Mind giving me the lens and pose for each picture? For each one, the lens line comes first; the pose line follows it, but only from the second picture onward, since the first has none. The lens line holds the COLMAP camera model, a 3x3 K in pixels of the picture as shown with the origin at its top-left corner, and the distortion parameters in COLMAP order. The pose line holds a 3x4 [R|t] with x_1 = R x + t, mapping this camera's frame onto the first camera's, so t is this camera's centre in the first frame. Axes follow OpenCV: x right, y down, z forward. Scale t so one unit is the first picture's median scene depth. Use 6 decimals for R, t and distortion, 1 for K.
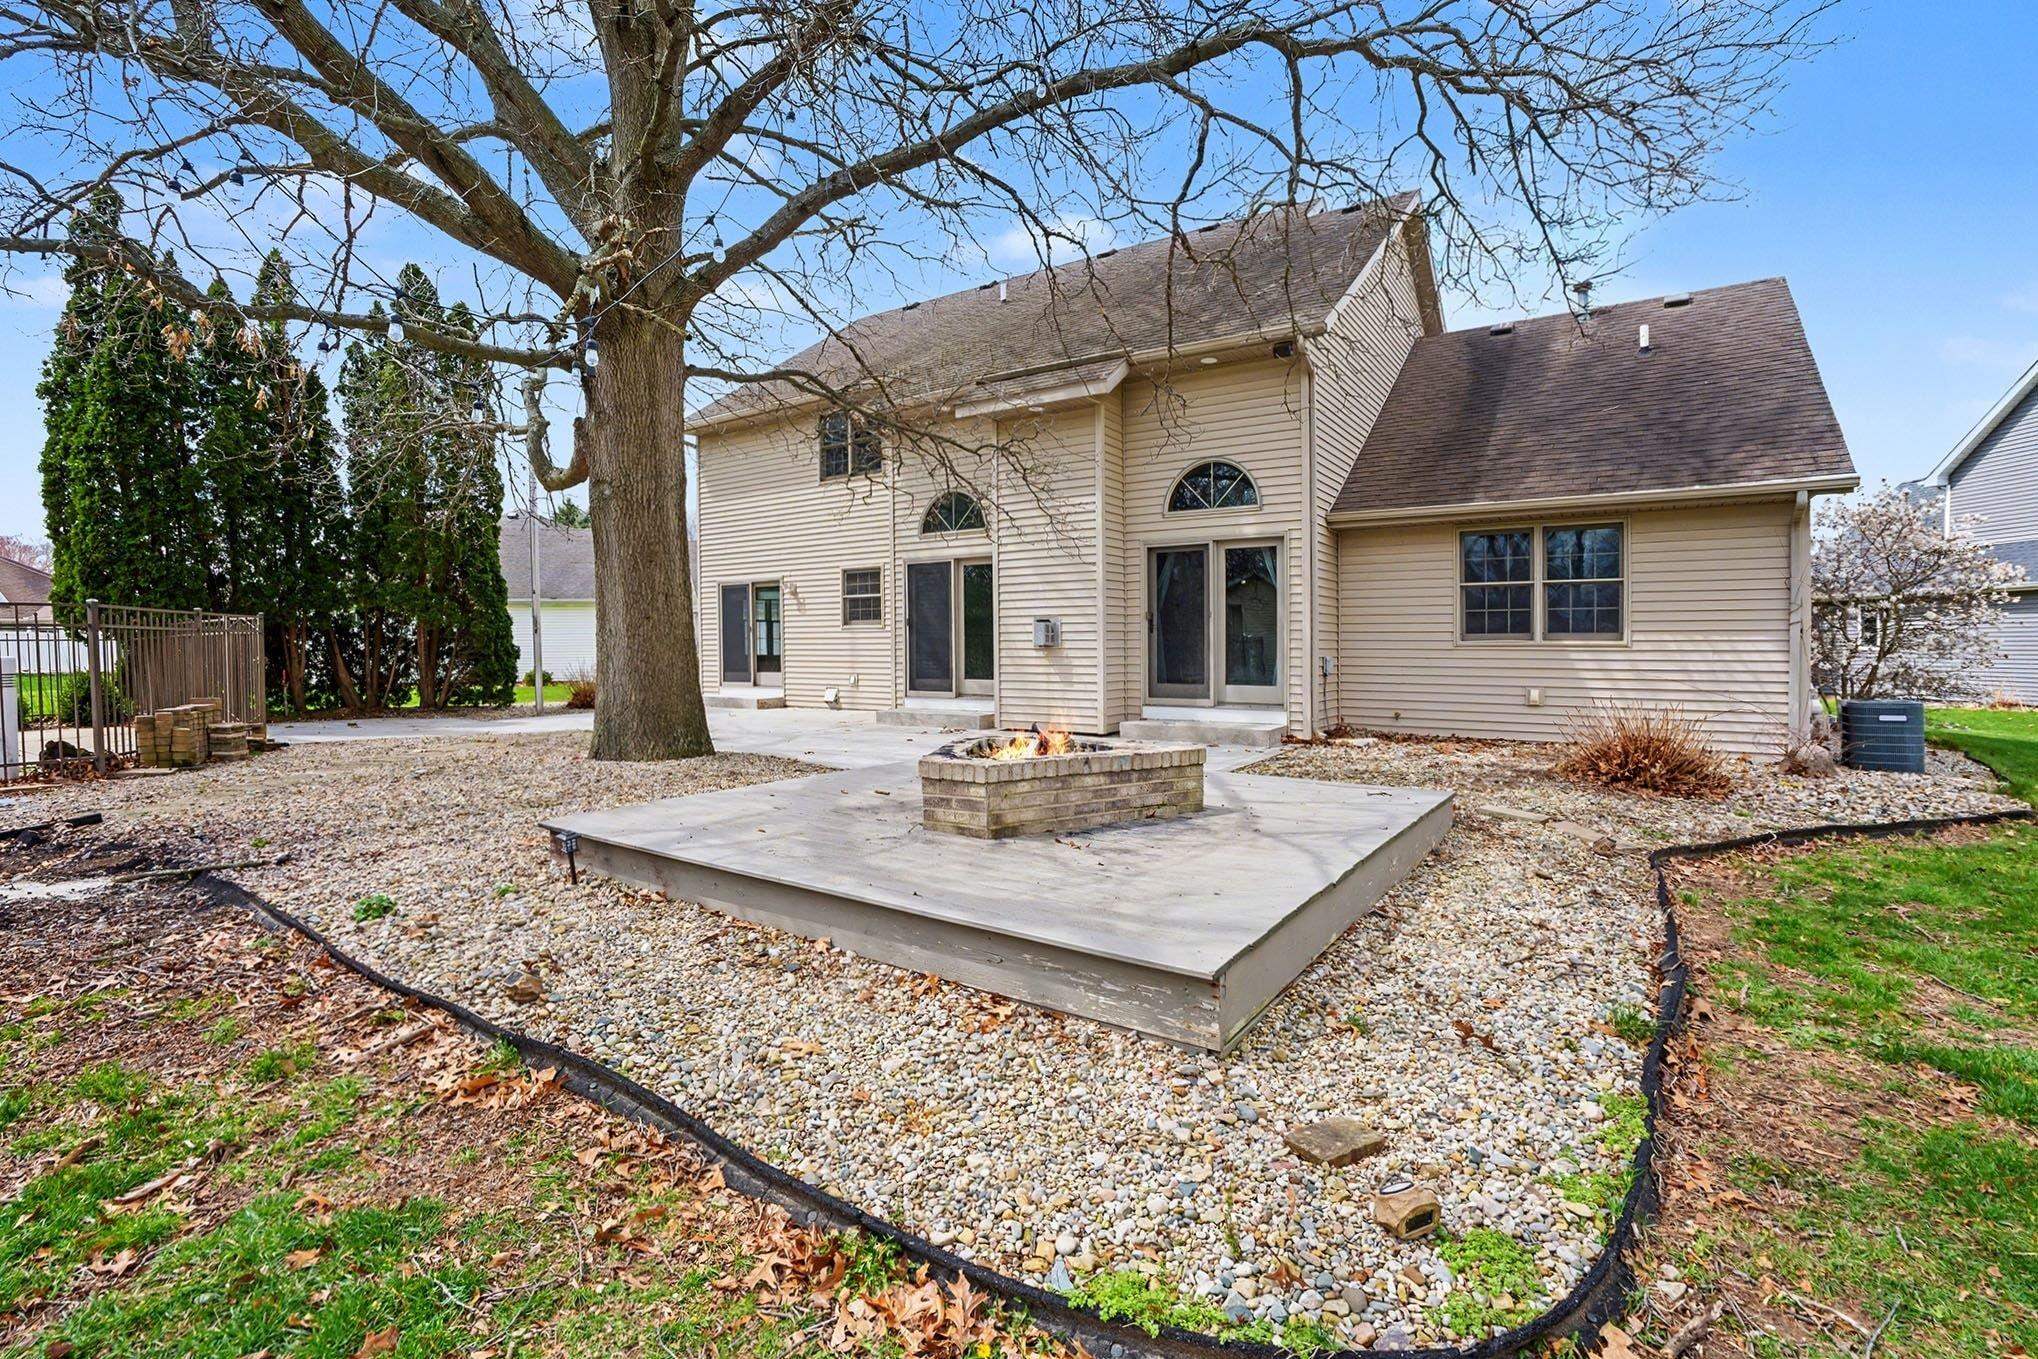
lens RADIAL K [[949.1, 0, 1003.8], [0, 949.1, 673.8], [0, 0, 1]] dist [-0.024033, 0.000330]
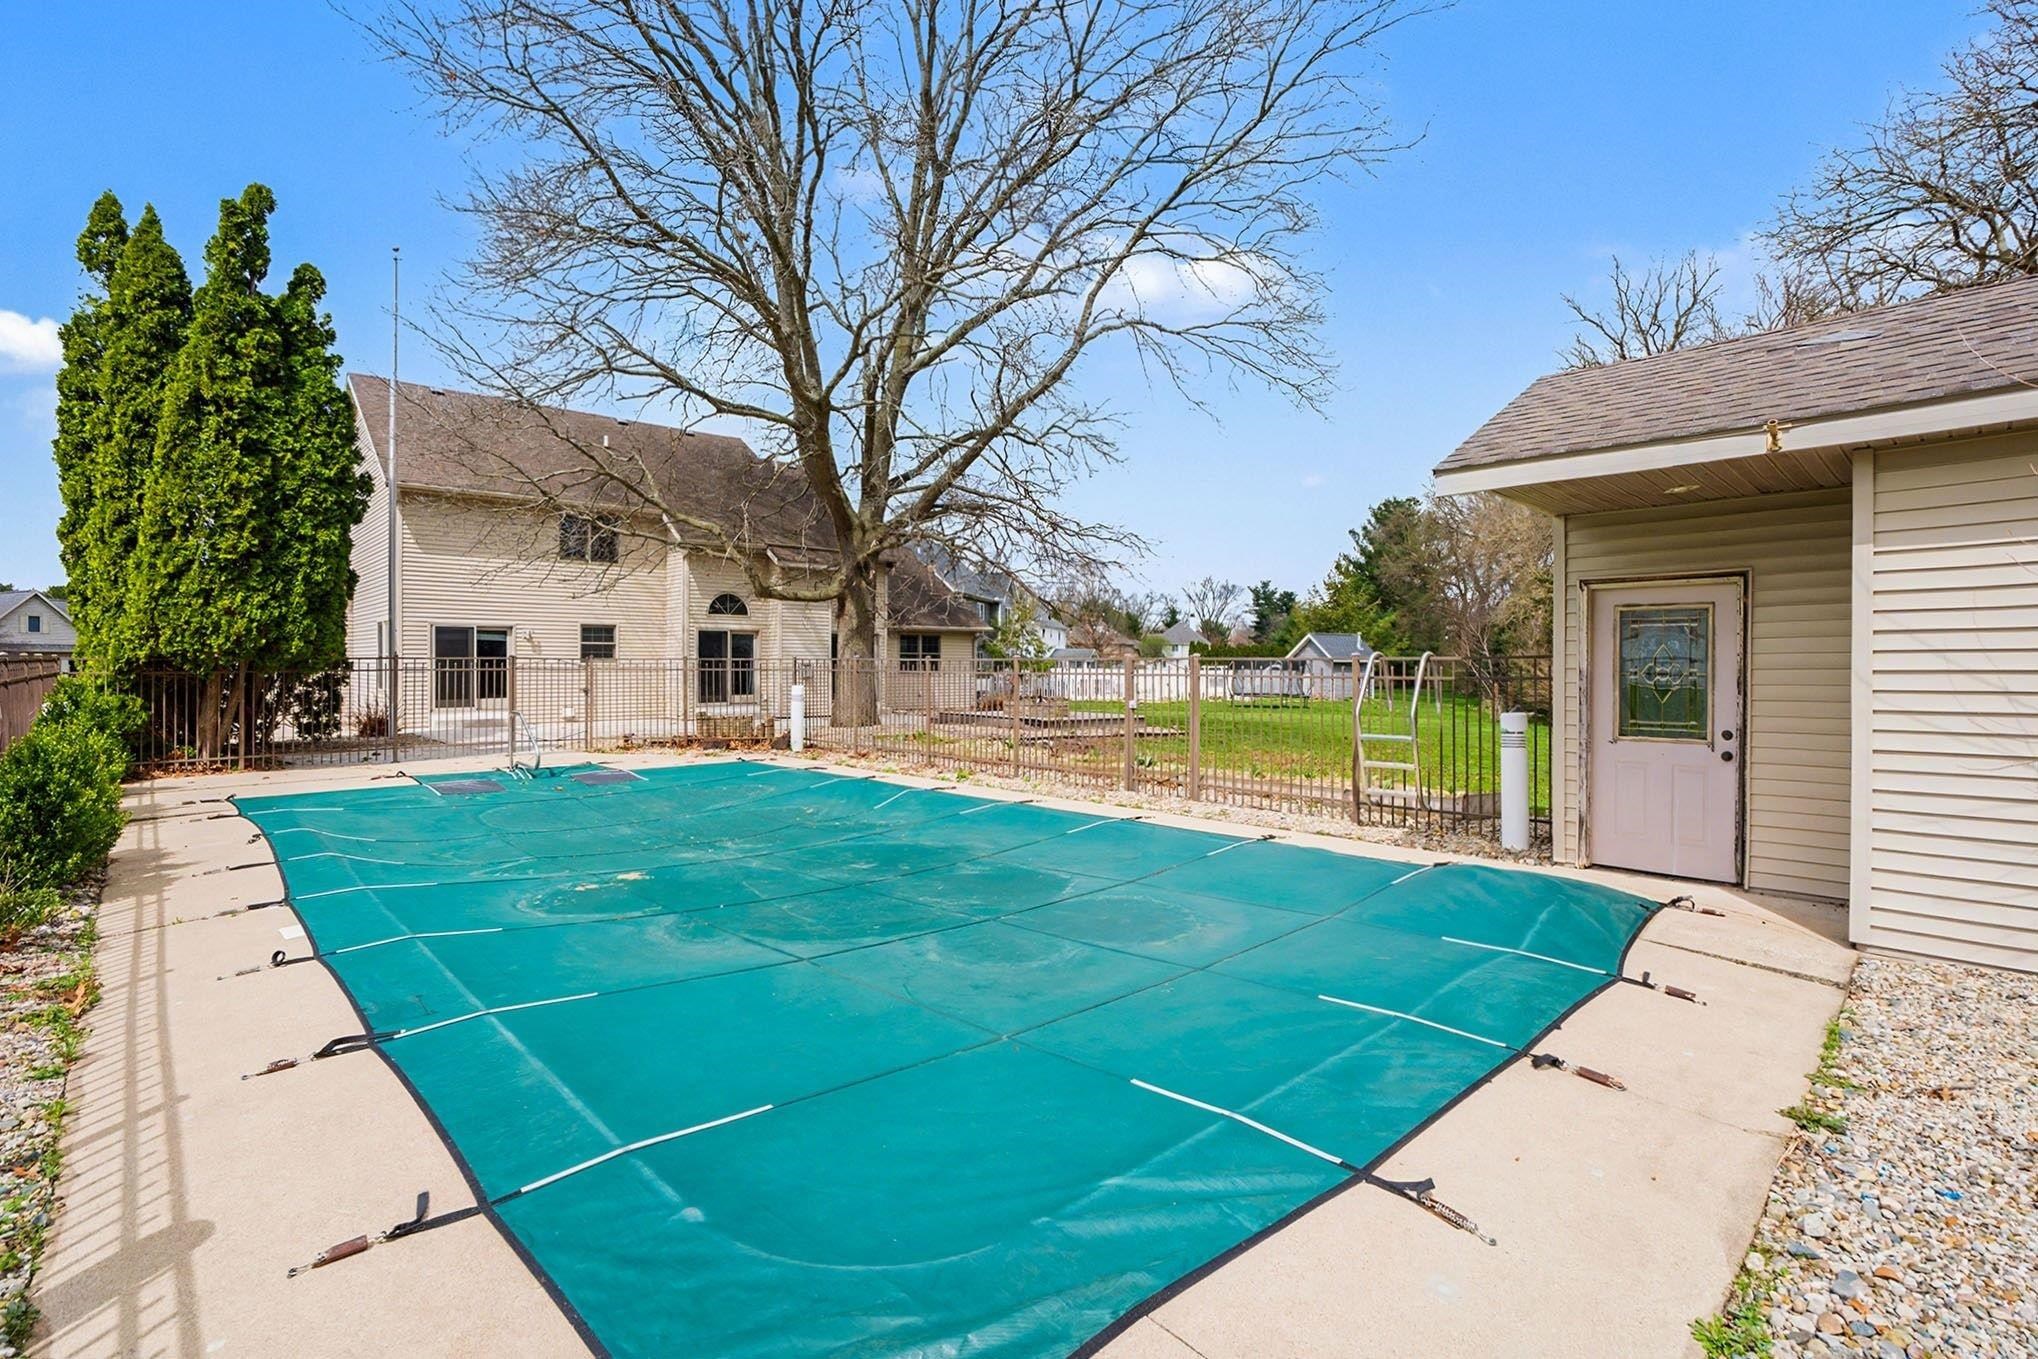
lens RADIAL K [[949.1, 0, 1003.8], [0, 949.1, 673.8], [0, 0, 1]] dist [-0.024033, 0.000330]
pose [[0.165813, -0.011153, 0.986094, -1.472479], [0.022281, 0.999723, 0.007560, -0.031971], [-0.985905, 0.020718, 0.166016, 0.143314]]
